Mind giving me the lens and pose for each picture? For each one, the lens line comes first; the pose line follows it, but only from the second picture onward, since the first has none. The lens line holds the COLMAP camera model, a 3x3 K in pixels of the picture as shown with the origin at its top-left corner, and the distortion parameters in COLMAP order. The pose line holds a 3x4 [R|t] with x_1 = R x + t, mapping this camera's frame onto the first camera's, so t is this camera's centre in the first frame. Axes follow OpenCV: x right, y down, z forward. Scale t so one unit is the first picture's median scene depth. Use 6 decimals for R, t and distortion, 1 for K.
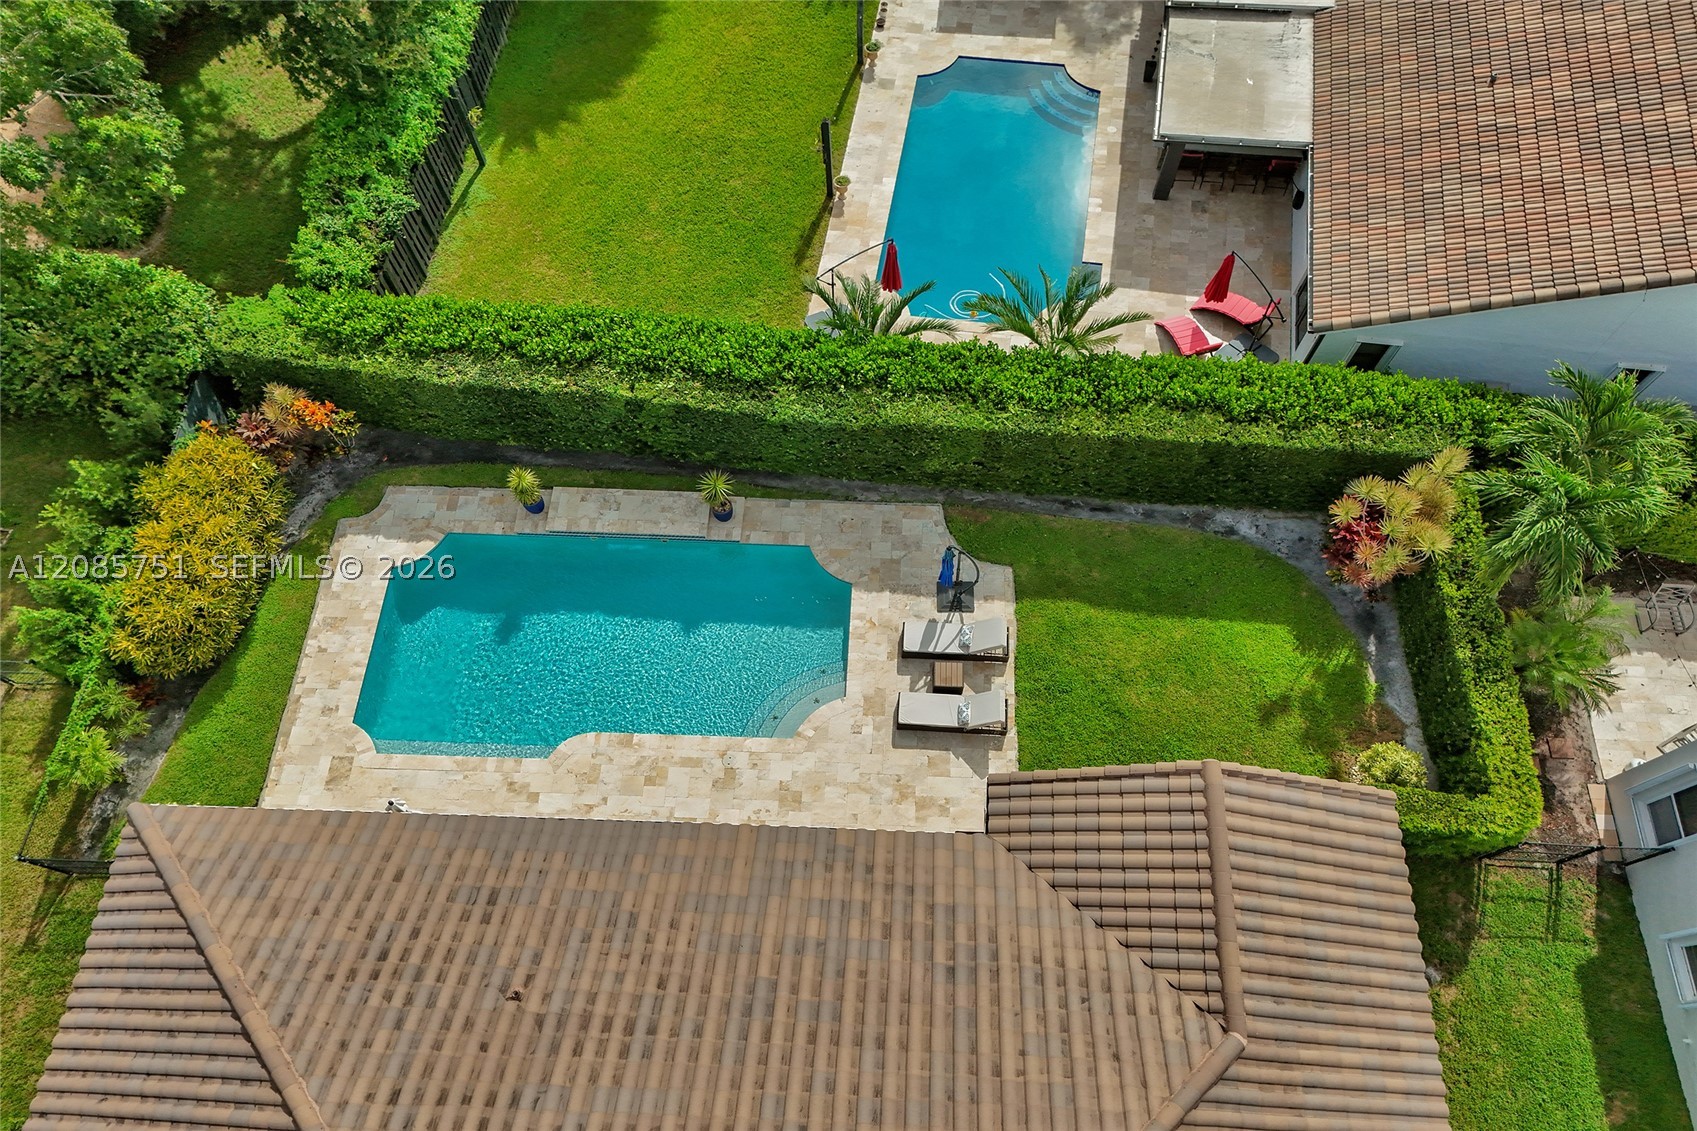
lens RADIAL K [[1164.2, 0, 952.3], [0, 1164.2, 468.5], [0, 0, 1]] dist [0.050409, -0.049680]
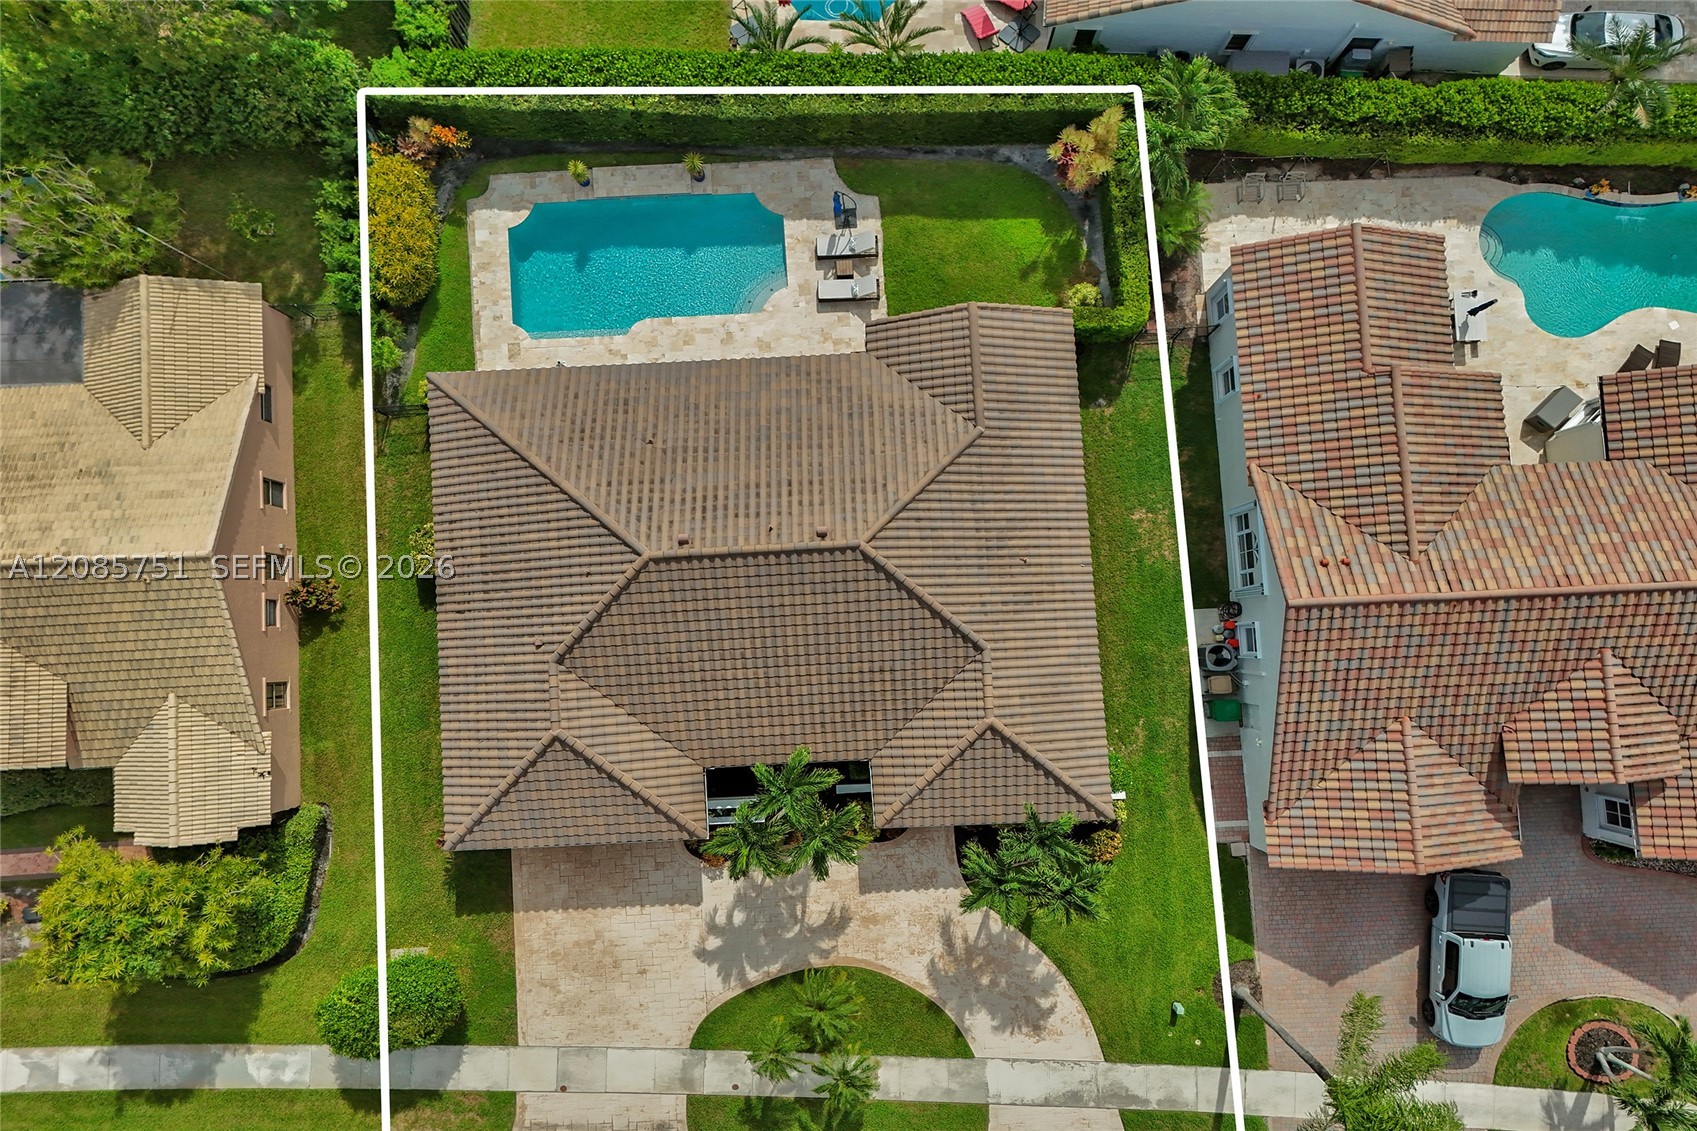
lens RADIAL K [[1172.2, 0, 859.4], [0, 1172.2, 620.6], [0, 0, 1]] dist [0.061031, -0.048938]
pose [[0.994893, -0.071594, -0.071147, 0.105763], [0.096454, 0.882034, 0.461209, -0.166237], [0.029734, -0.465716, 0.884435, -0.794306]]
